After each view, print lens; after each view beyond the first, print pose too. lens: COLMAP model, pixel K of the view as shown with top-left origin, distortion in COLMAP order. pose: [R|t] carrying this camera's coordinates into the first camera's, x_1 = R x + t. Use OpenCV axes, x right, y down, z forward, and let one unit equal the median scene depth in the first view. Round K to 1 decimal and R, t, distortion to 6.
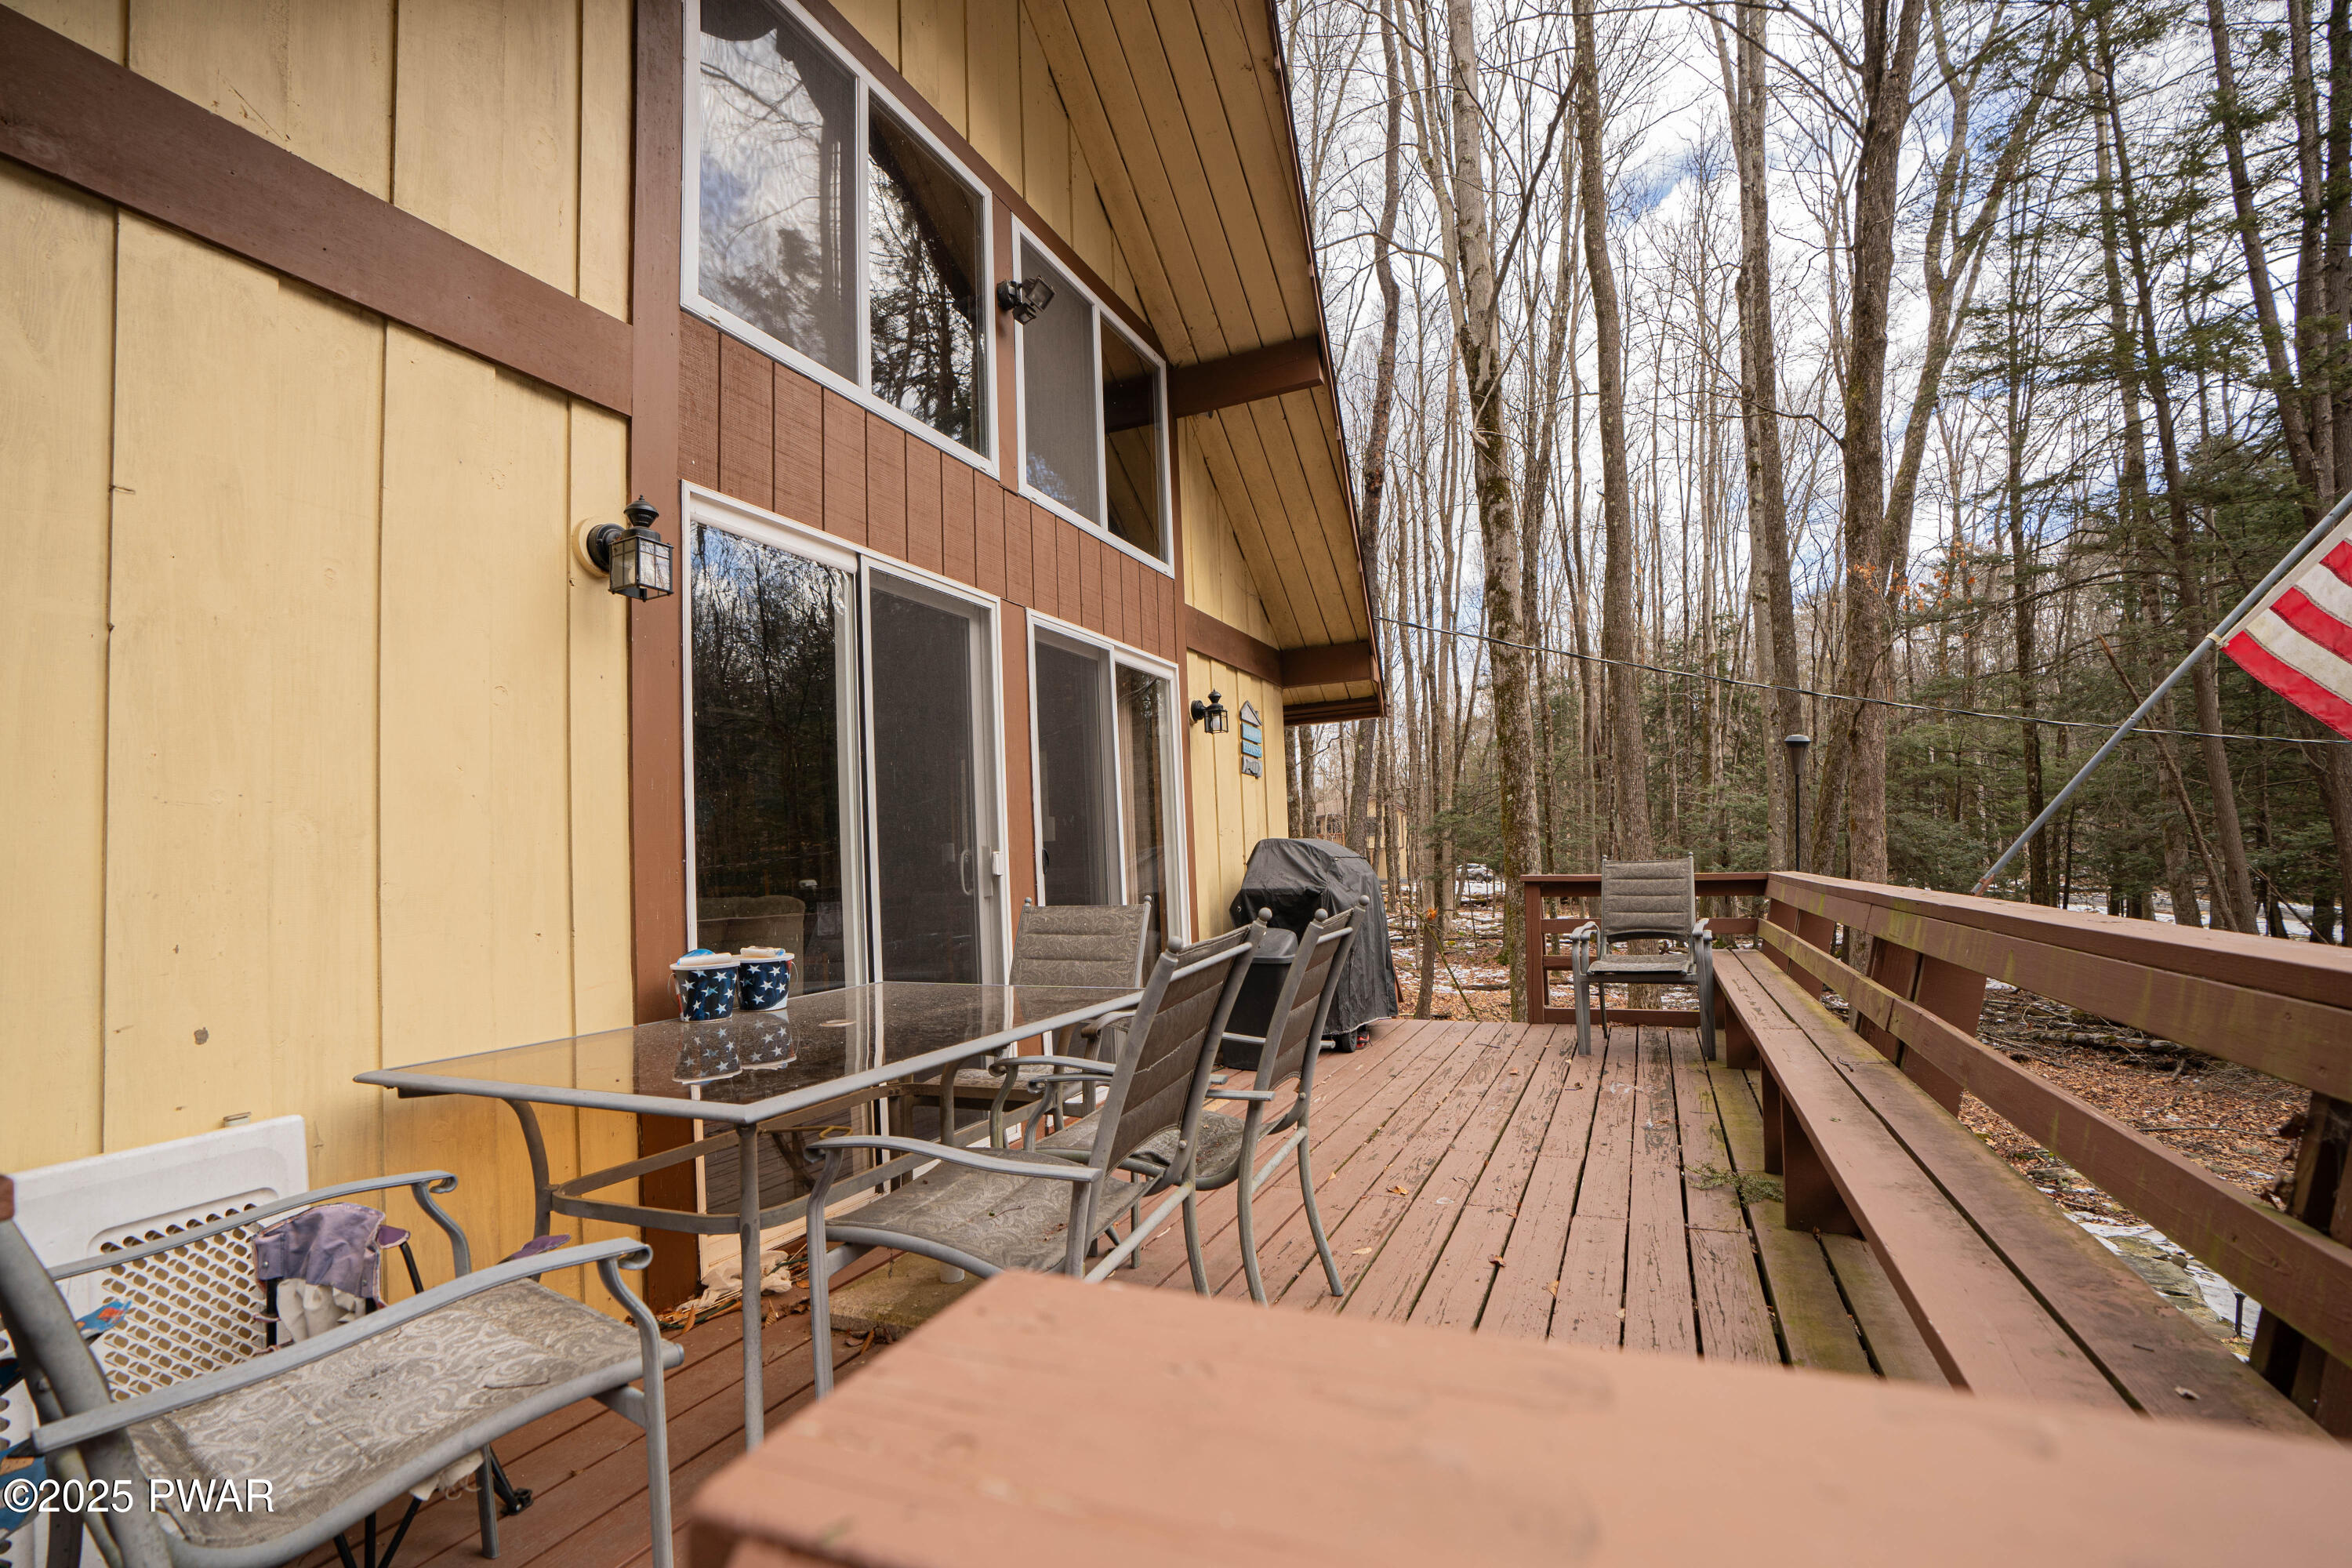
lens RADIAL K [[1088.4, 0, 1171.6], [0, 1088.4, 789.7], [0, 0, 1]] dist [-0.064321, 0.023993]
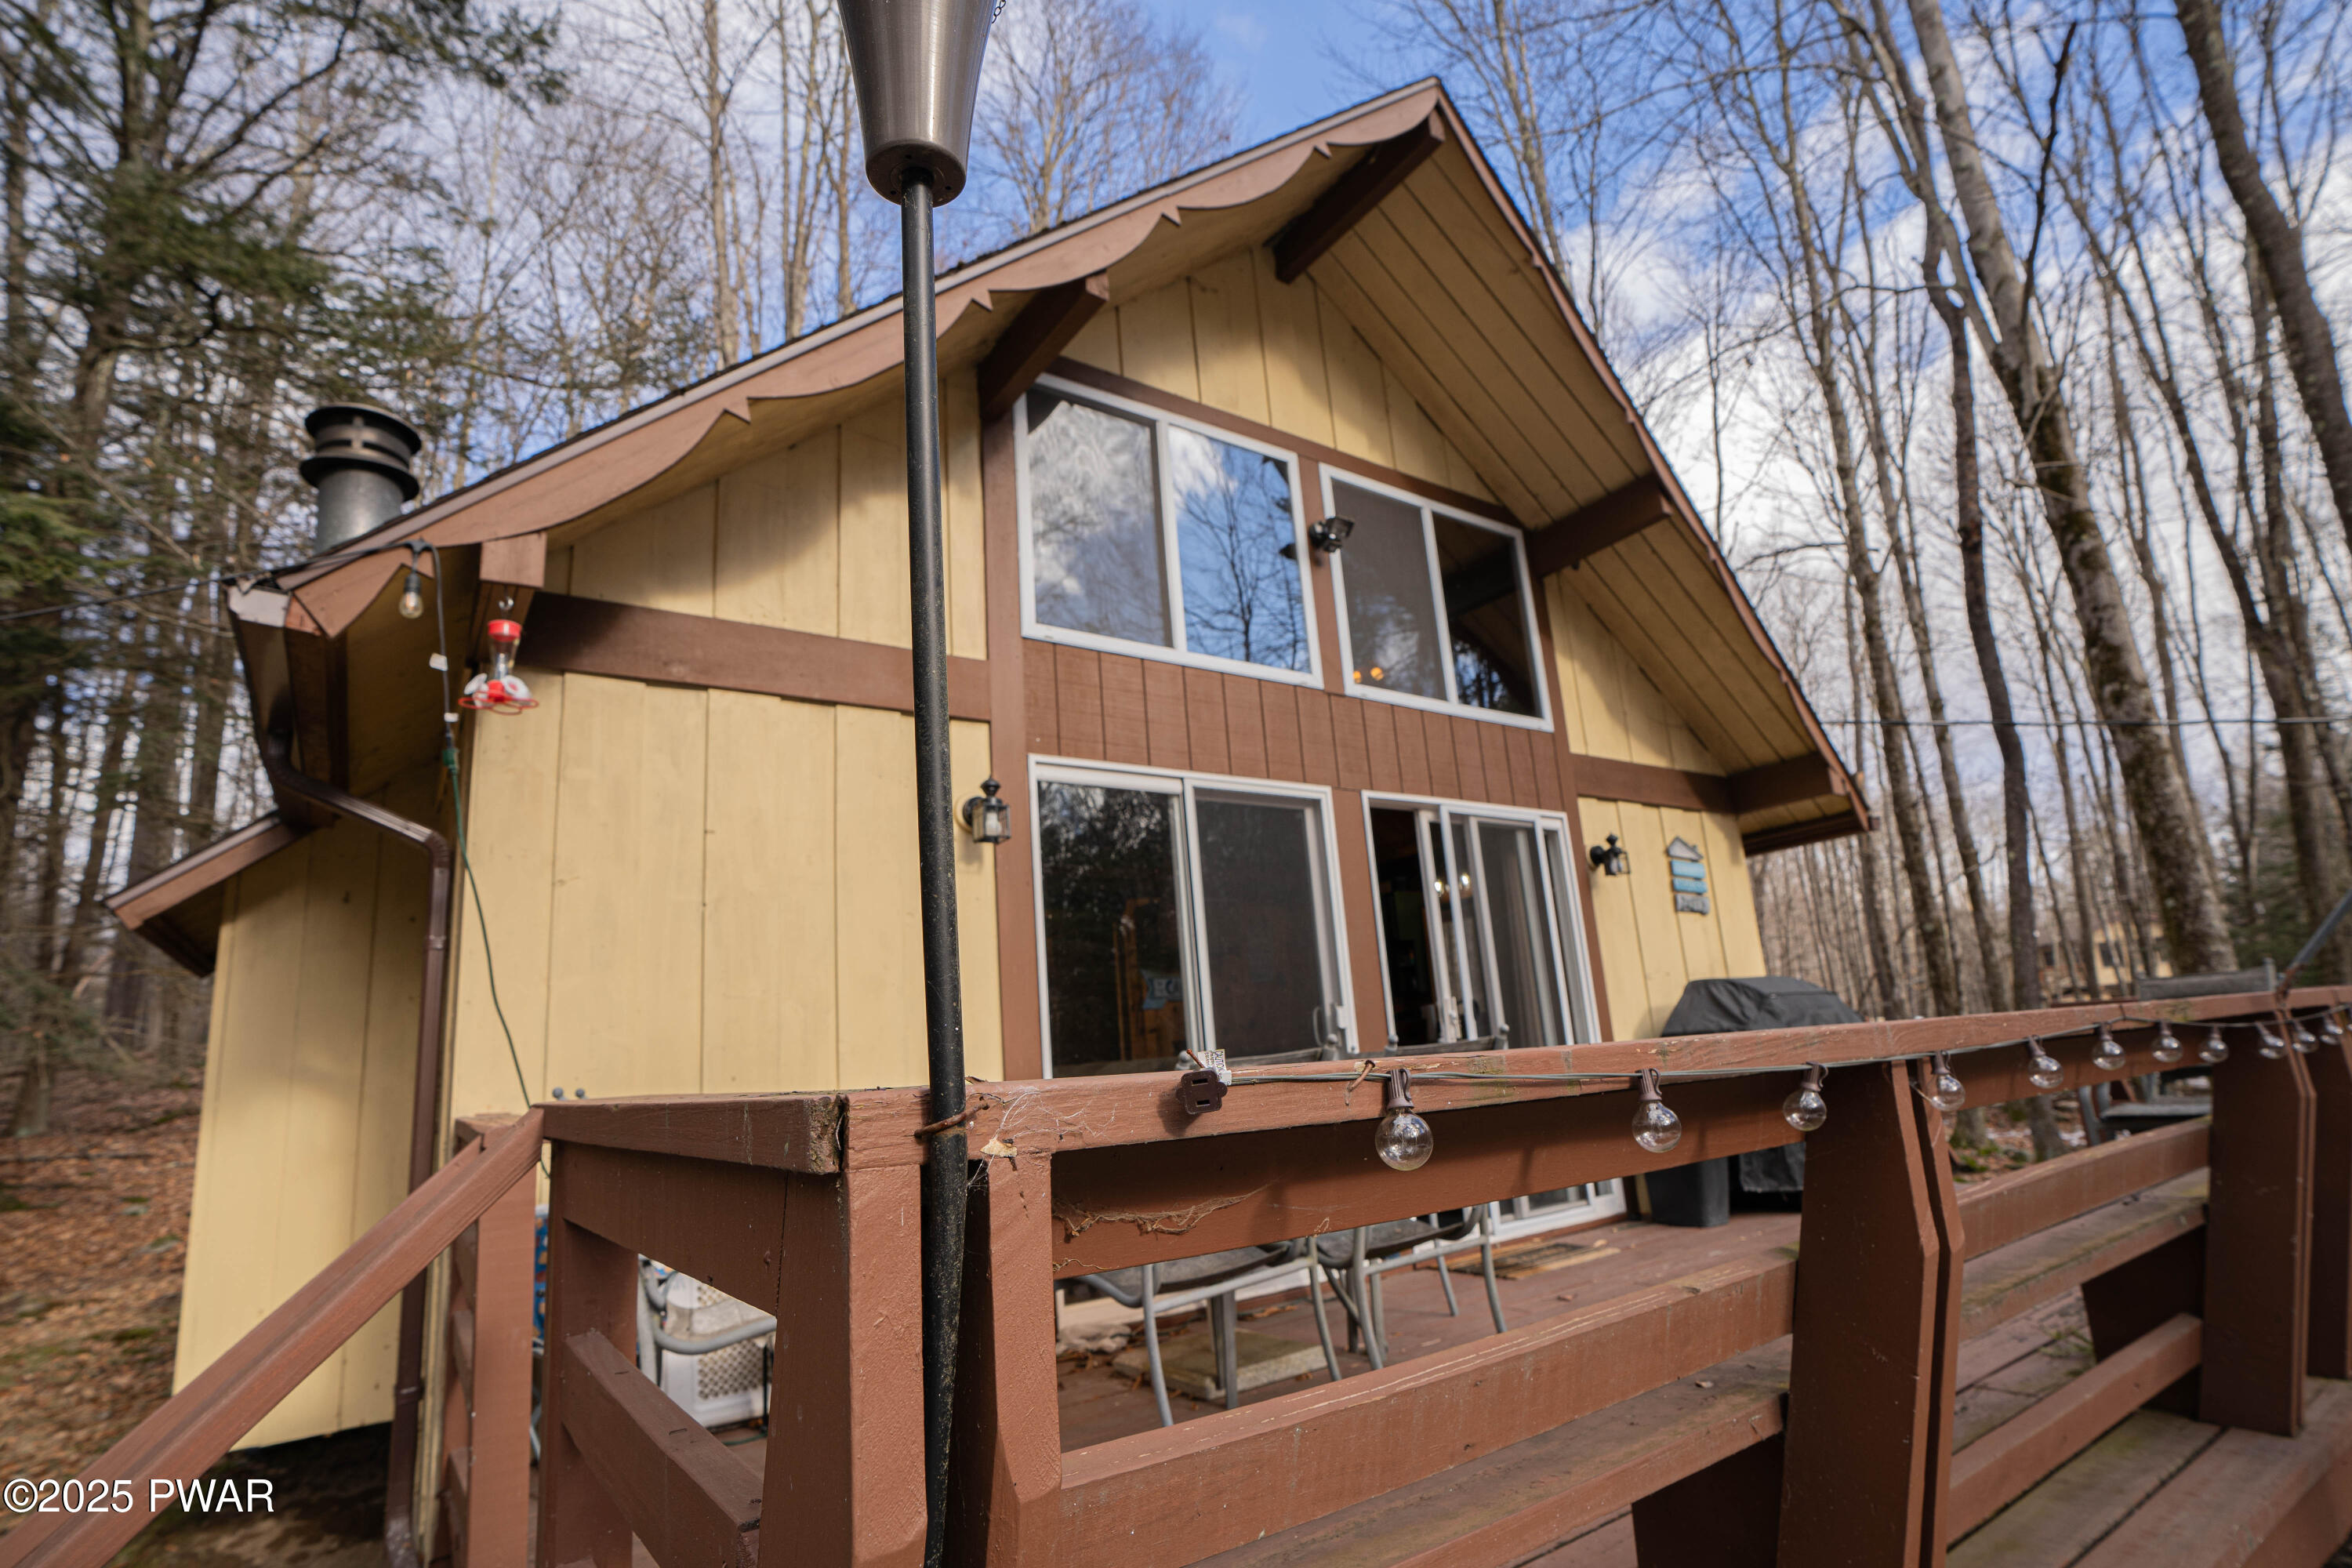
lens RADIAL K [[1148.0, 0, 1176.0], [0, 1148.0, 784.0], [0, 0, 1]] dist [-0.048292, -0.000035]
pose [[0.854413, -0.152126, -0.496826, 0.245401], [0.075510, 0.982383, -0.170944, 0.014112], [0.514078, 0.108542, 0.850848, -0.107881]]
